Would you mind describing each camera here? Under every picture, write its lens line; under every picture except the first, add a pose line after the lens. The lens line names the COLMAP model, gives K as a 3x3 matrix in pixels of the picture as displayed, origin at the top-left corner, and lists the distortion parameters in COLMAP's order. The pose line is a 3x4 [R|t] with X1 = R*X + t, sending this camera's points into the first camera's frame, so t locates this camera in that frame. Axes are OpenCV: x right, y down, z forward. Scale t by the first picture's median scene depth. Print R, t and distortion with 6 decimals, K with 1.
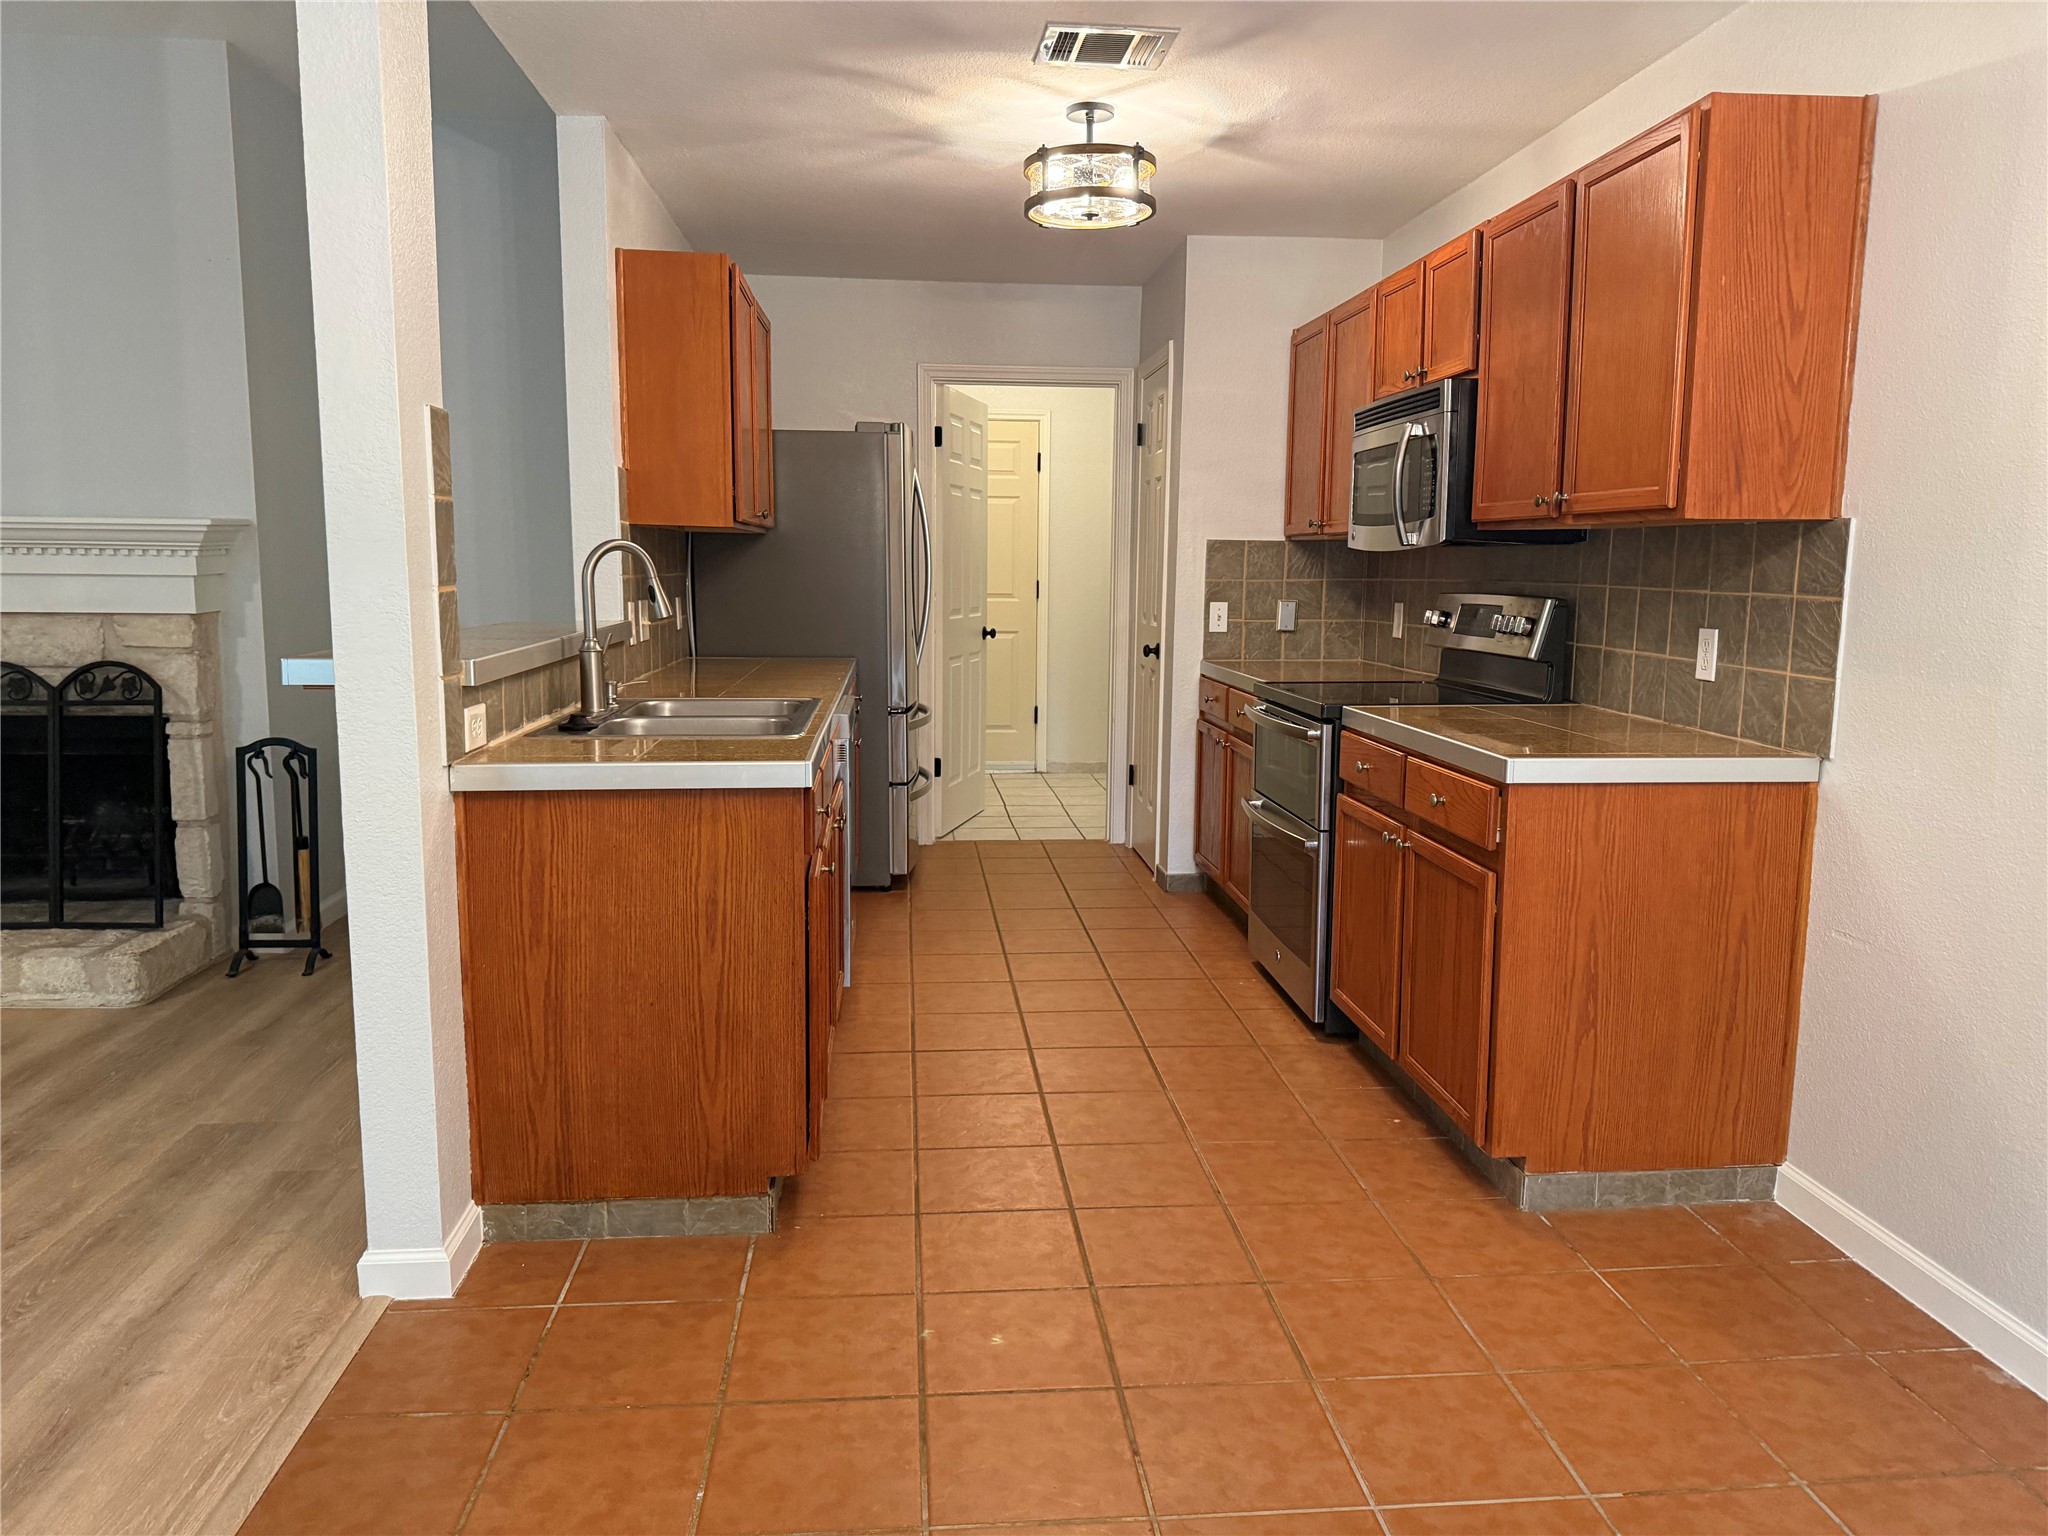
lens RADIAL K [[1438.5, 0, 1026.4], [0, 1438.5, 736.7], [0, 0, 1]] dist [0.070345, -0.093478]
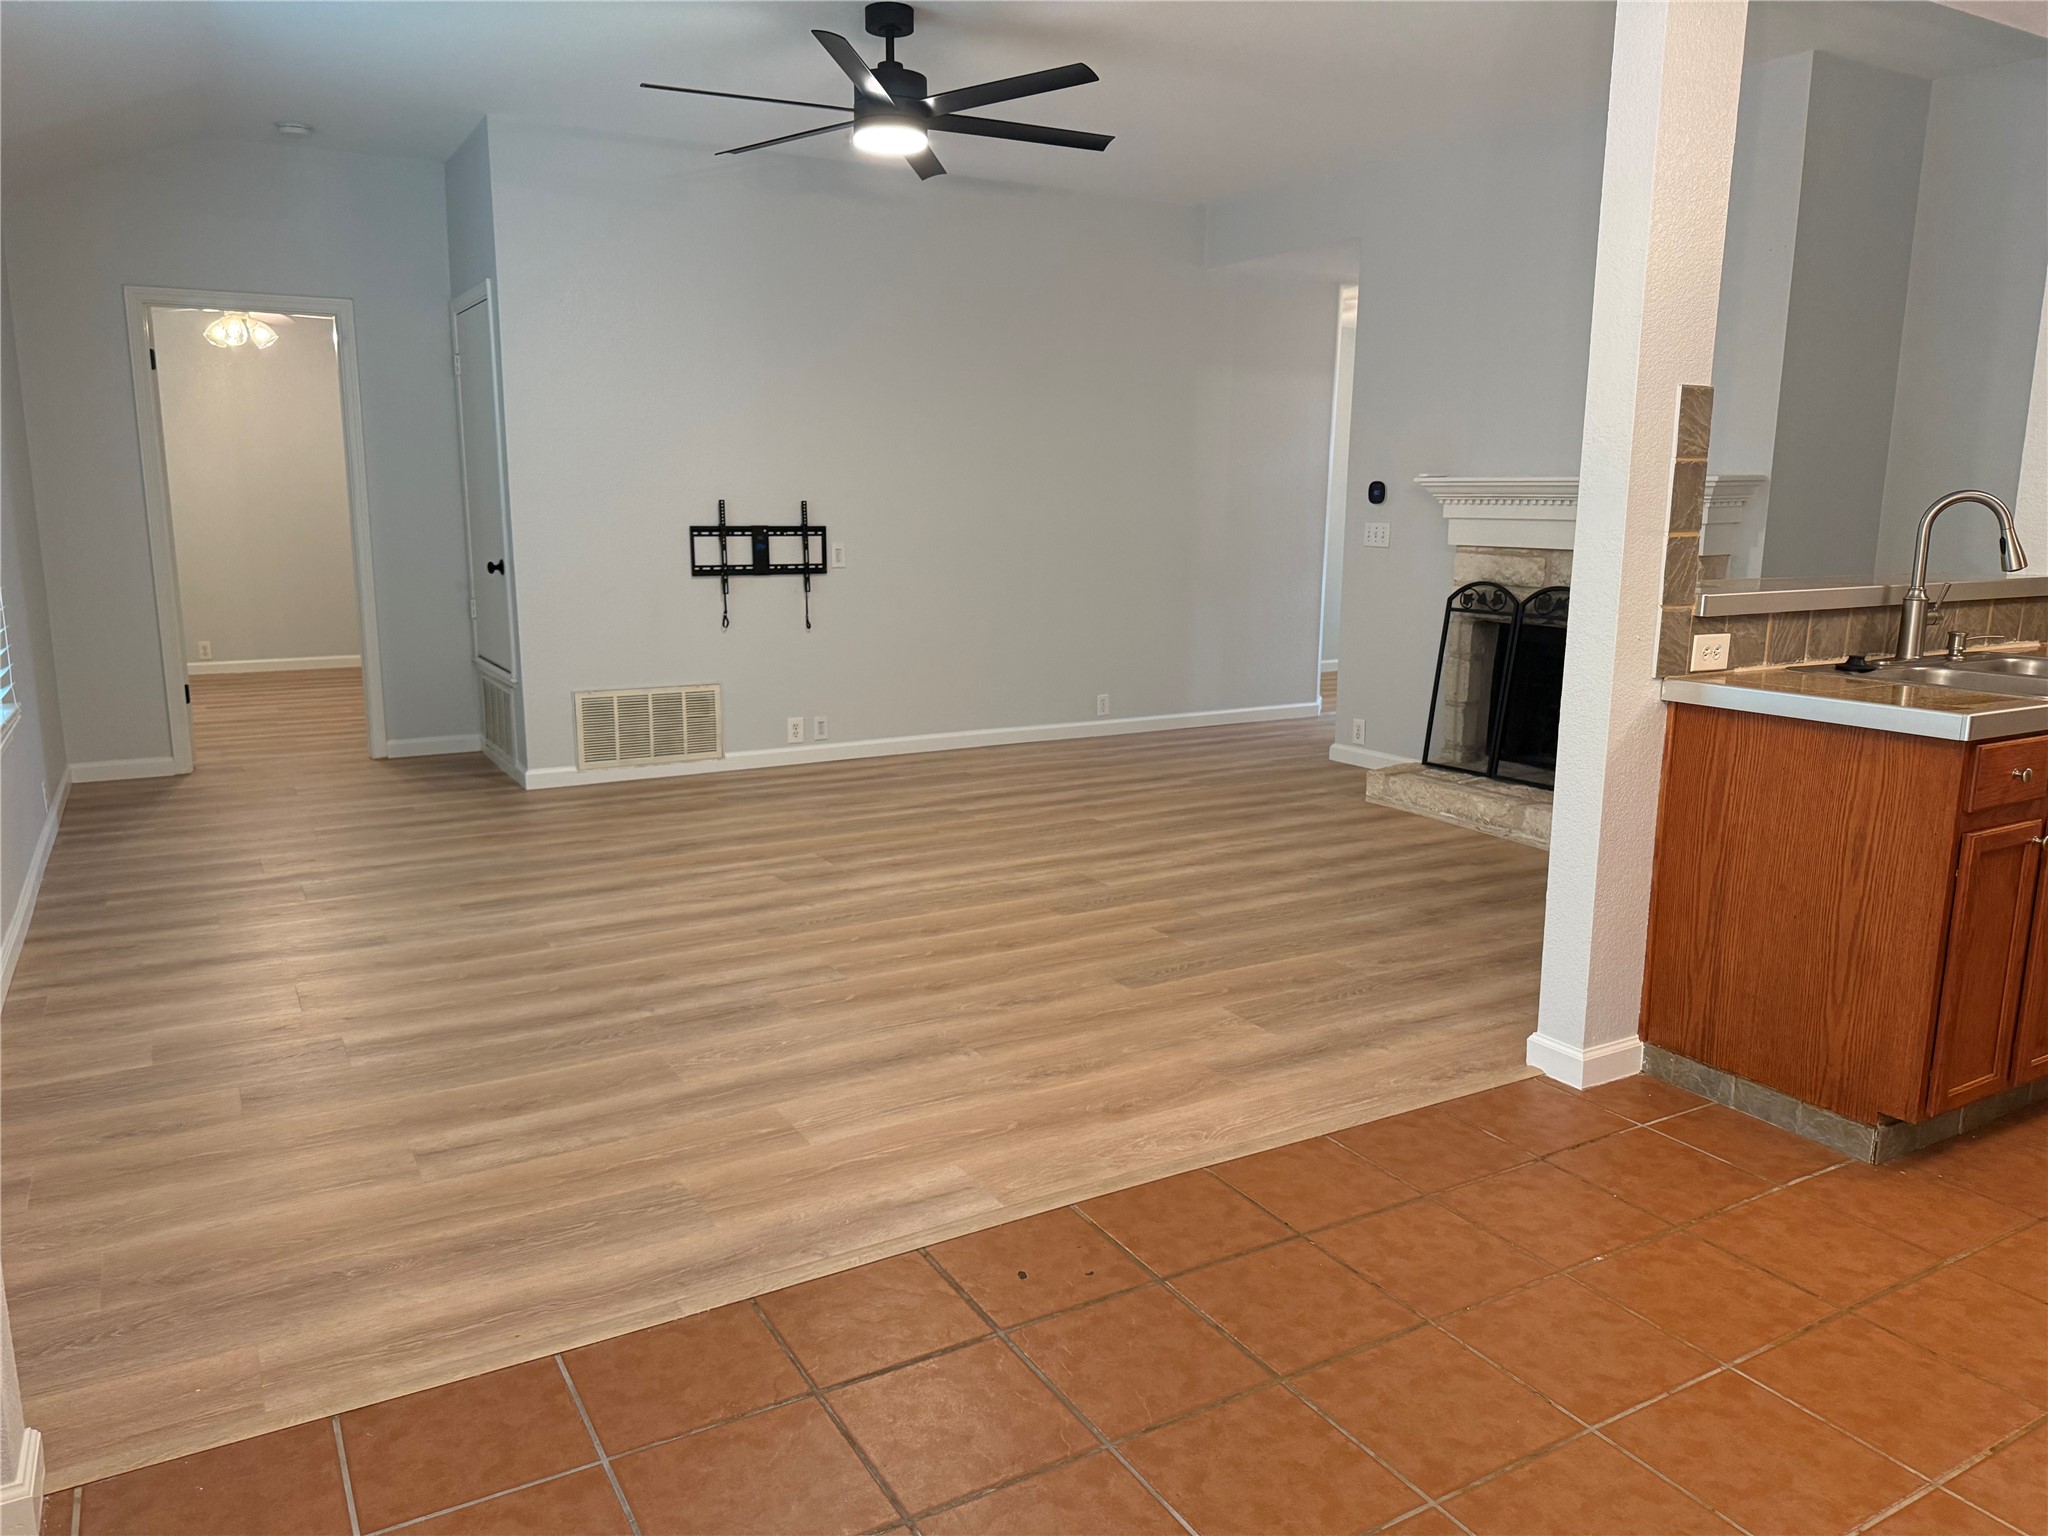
lens RADIAL K [[1438.5, 0, 1026.4], [0, 1438.5, 736.7], [0, 0, 1]] dist [0.070345, -0.093478]
pose [[0.427546, 0.144538, -0.892364, 0.456152], [-0.115500, 0.987779, 0.104655, 0.001817], [0.896585, 0.058323, 0.439015, -0.014674]]
